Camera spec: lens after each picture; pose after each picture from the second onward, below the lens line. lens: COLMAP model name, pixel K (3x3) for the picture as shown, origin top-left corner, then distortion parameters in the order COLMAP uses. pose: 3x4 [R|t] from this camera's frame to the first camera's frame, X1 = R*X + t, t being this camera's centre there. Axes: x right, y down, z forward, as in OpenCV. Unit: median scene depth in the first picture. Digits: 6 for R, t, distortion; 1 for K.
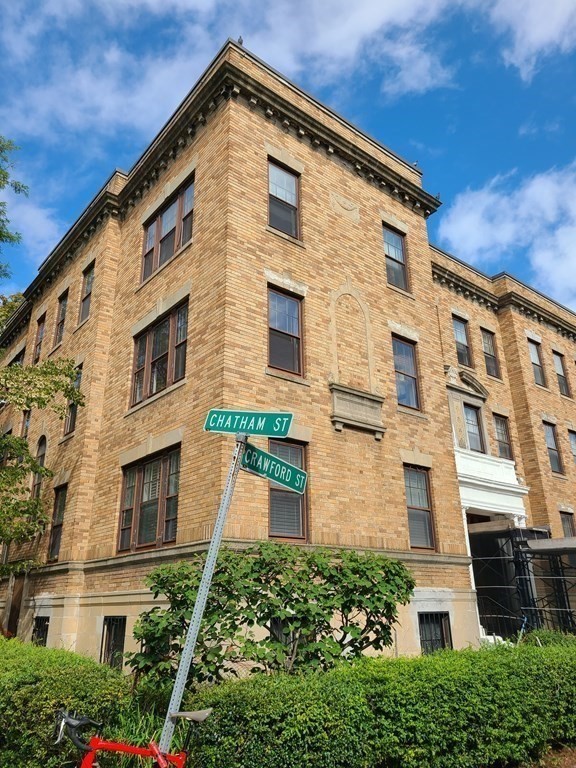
lens RADIAL K [[569.4, 0, 288.5], [0, 569.4, 383.3], [0, 0, 1]] dist [0.065593, 0.002968]
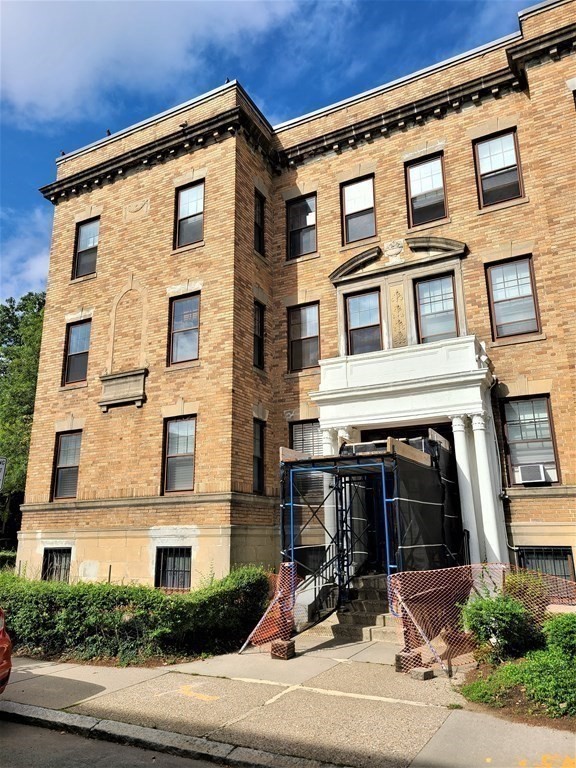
lens RADIAL K [[569.4, 0, 288.0], [0, 569.4, 383.3], [0, 0, 1]] dist [0.065593, 0.002968]
pose [[0.381512, -0.232651, -0.894607, 1.346868], [0.334541, 0.936954, -0.100996, 0.276454], [0.861703, -0.260751, 0.435290, 0.763566]]
